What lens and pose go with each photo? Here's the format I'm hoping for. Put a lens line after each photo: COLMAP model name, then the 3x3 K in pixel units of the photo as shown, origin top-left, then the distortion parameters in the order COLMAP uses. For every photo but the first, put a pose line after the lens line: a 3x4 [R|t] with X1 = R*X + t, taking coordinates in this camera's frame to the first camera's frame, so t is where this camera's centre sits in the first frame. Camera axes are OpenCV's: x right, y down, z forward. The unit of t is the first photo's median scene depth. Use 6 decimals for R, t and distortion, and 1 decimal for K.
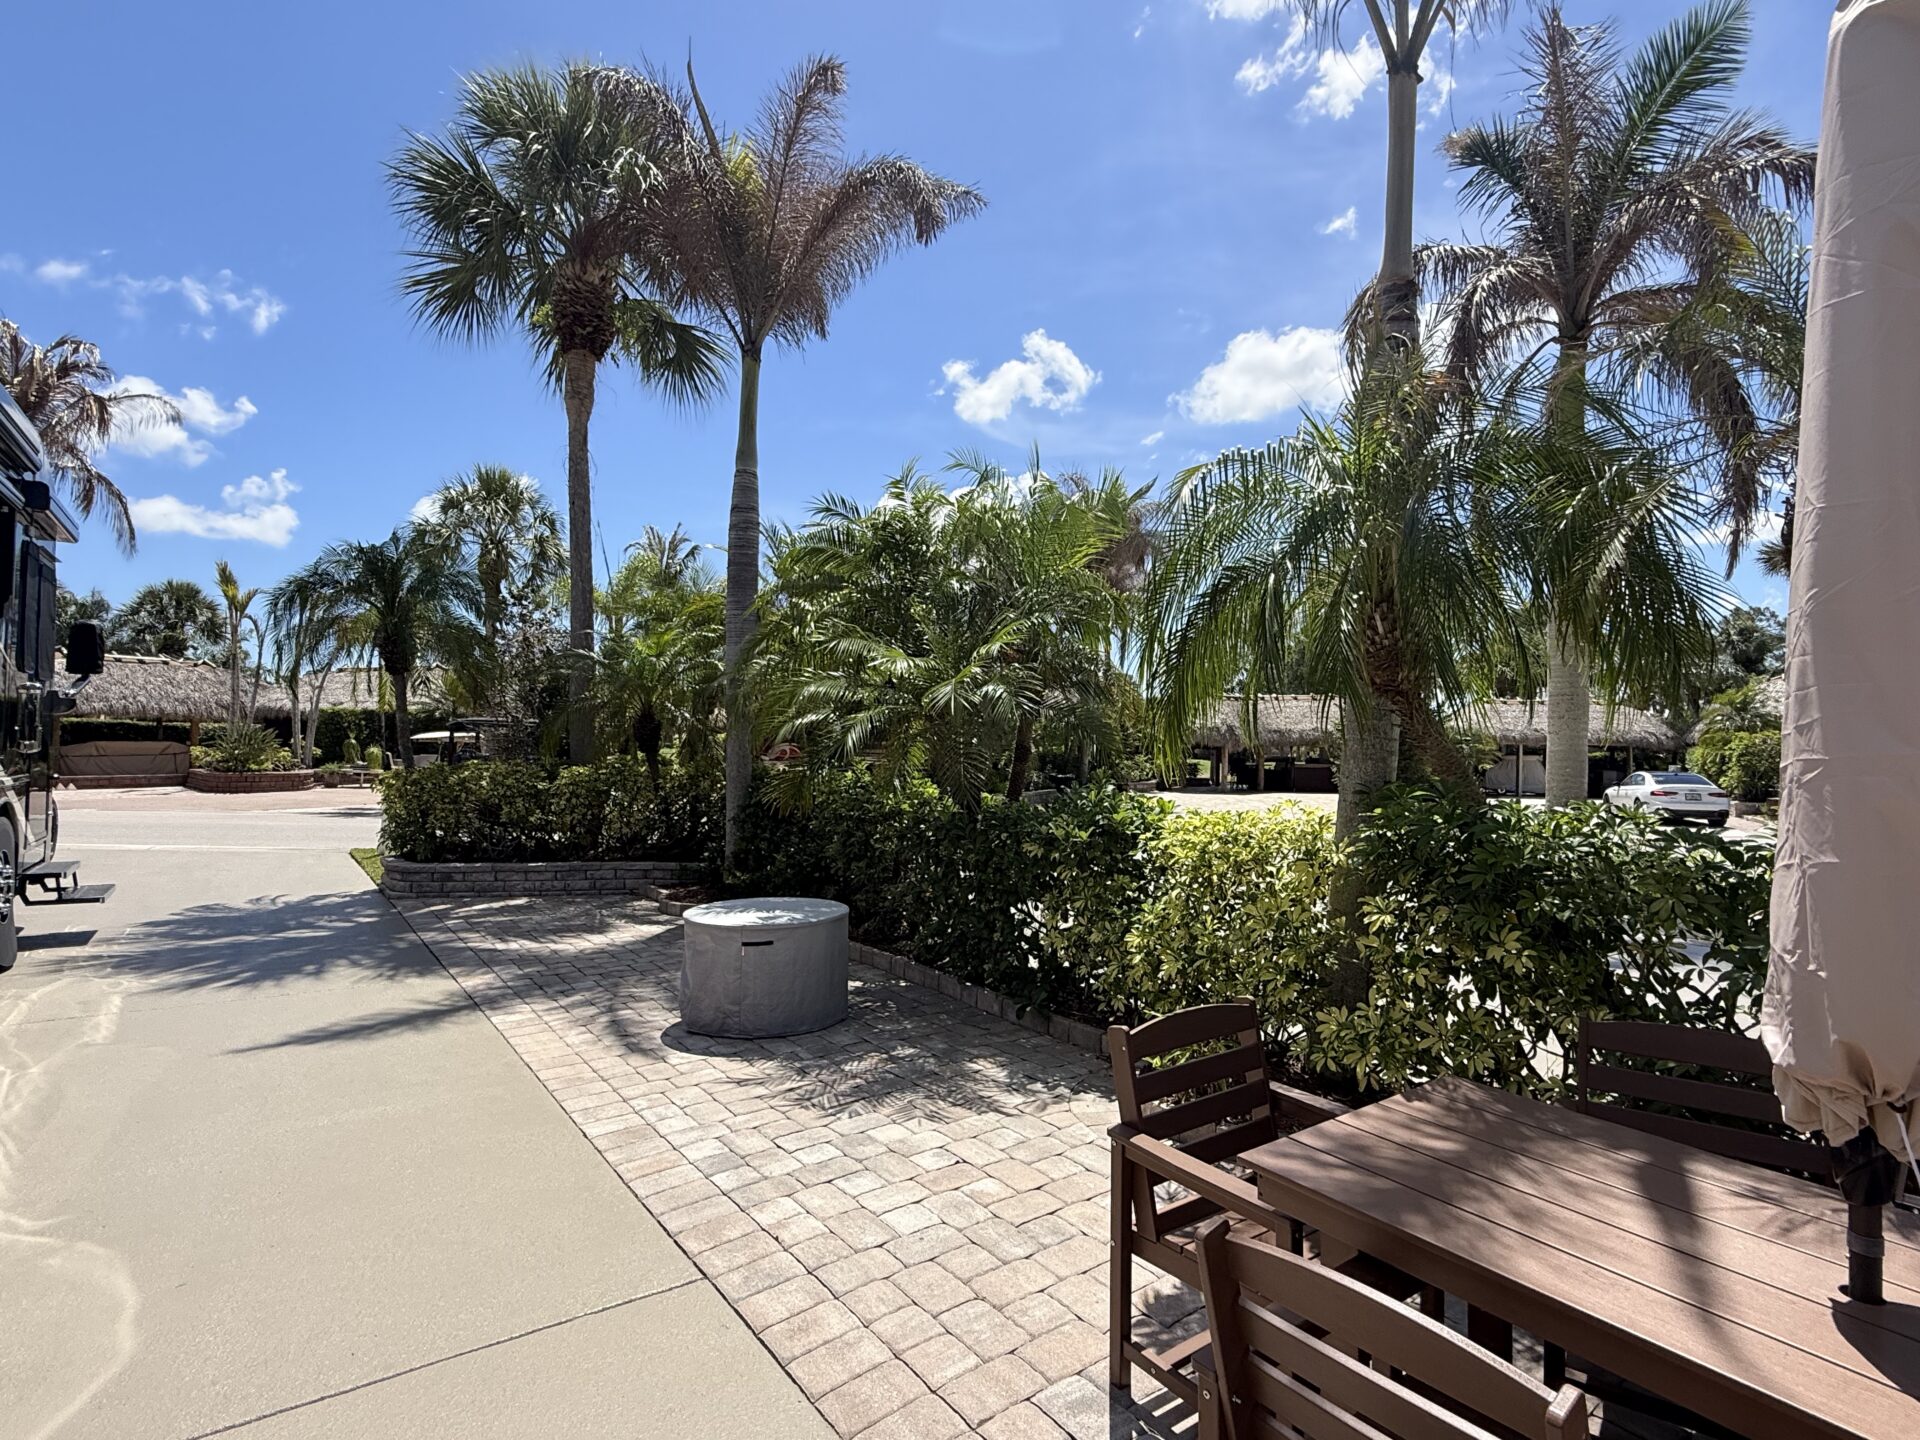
lens RADIAL K [[967.0, 0, 960.0], [0, 967.0, 720.0], [0, 0, 1]] dist [0.001999, -0.000865]
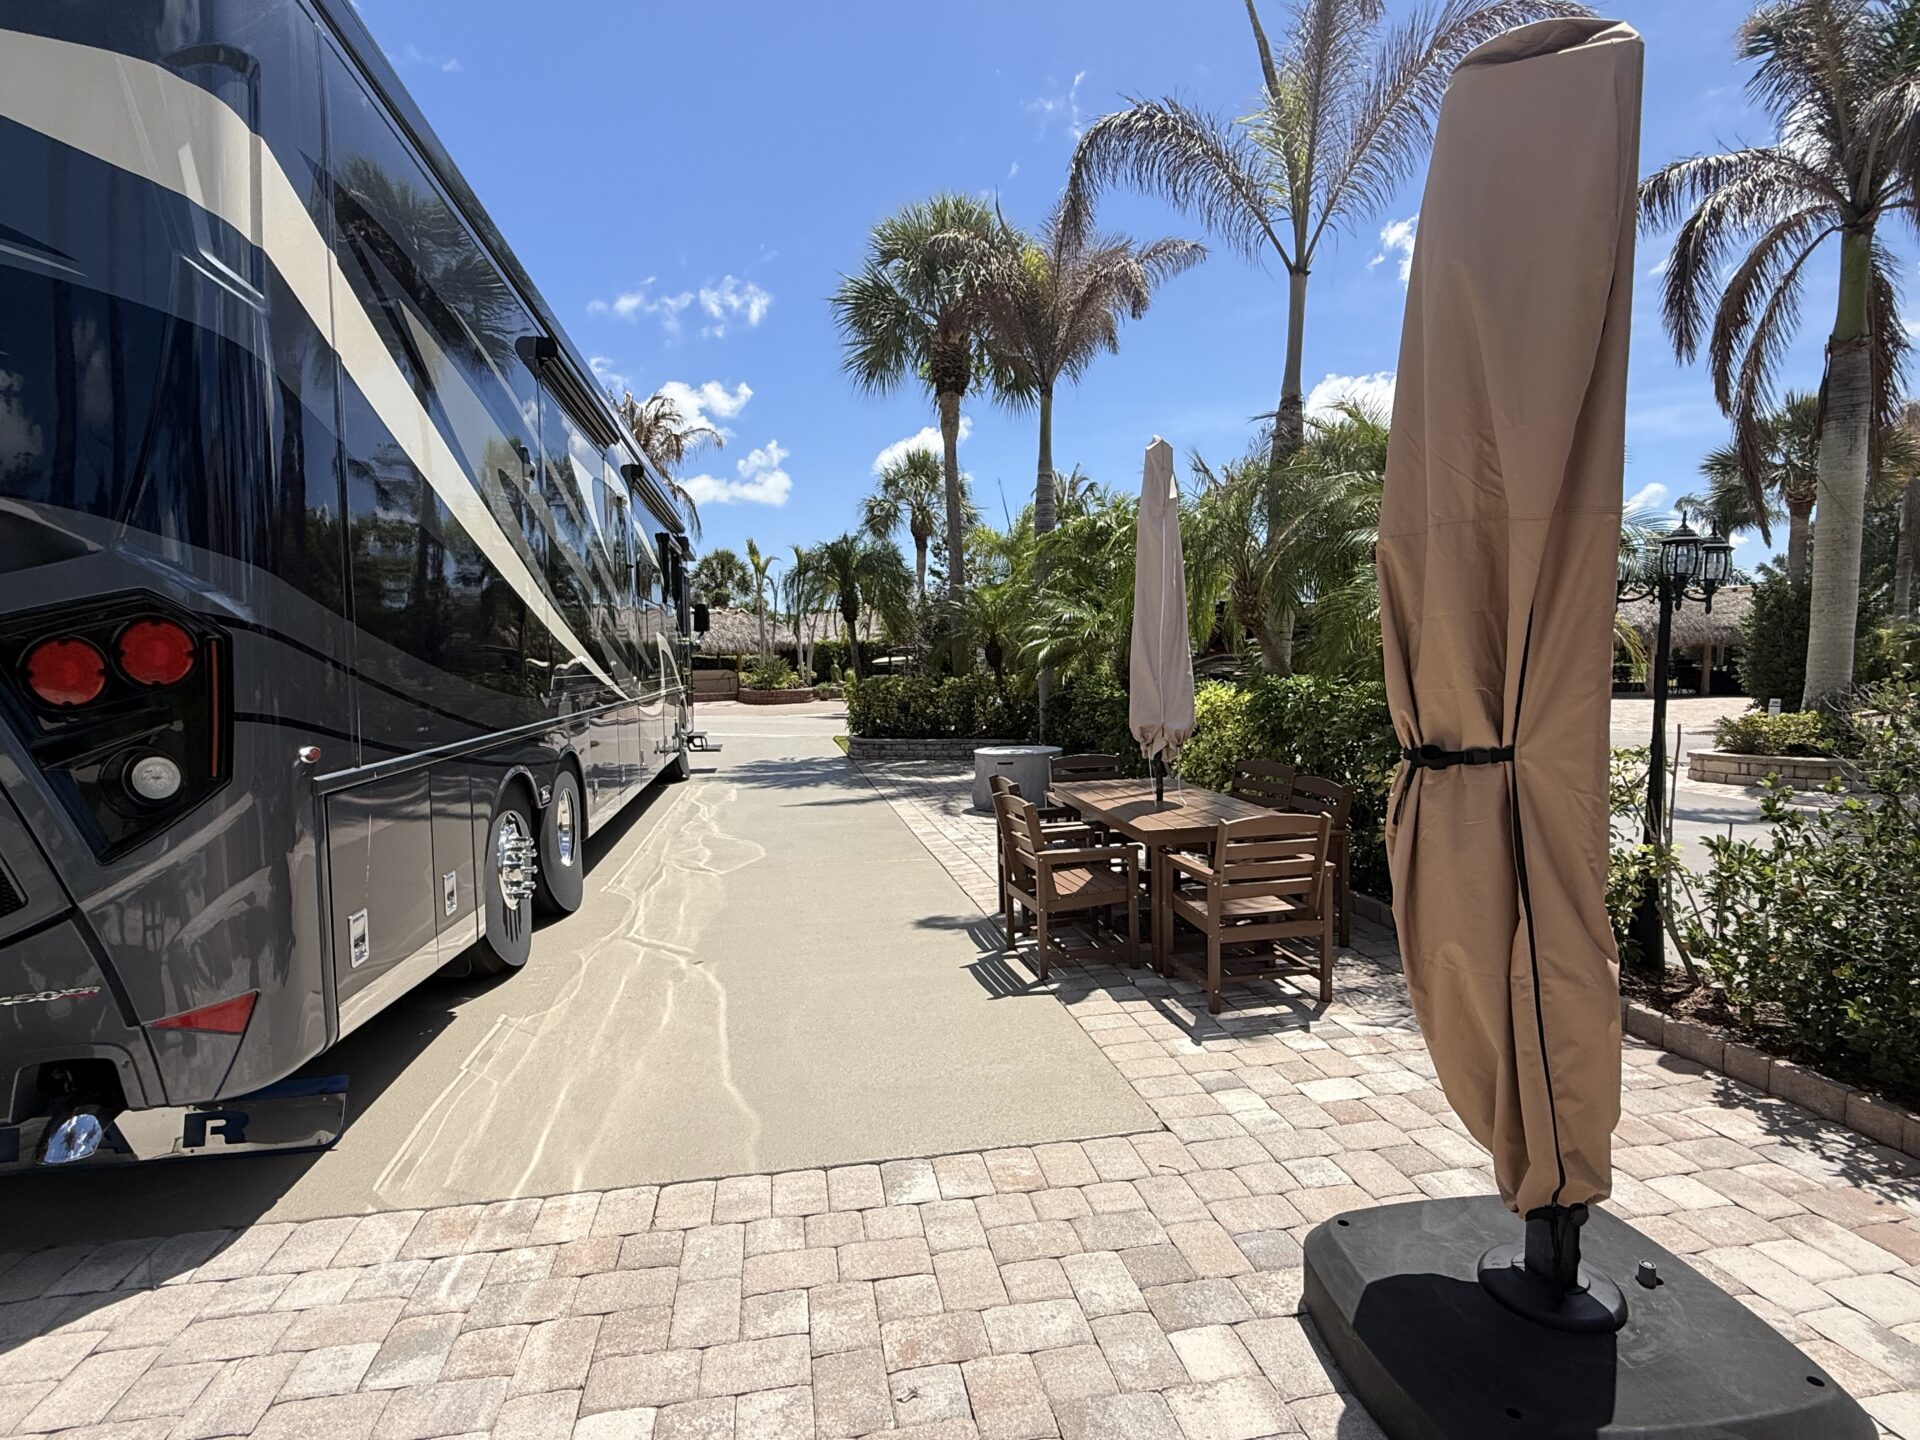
lens RADIAL K [[967.0, 0, 960.0], [0, 967.0, 720.0], [0, 0, 1]] dist [0.001999, -0.000865]
pose [[0.904936, -0.001865, -0.425544, 0.234366], [0.038917, 0.996163, 0.078393, -0.003753], [0.423765, -0.087501, 0.901536, -0.338946]]
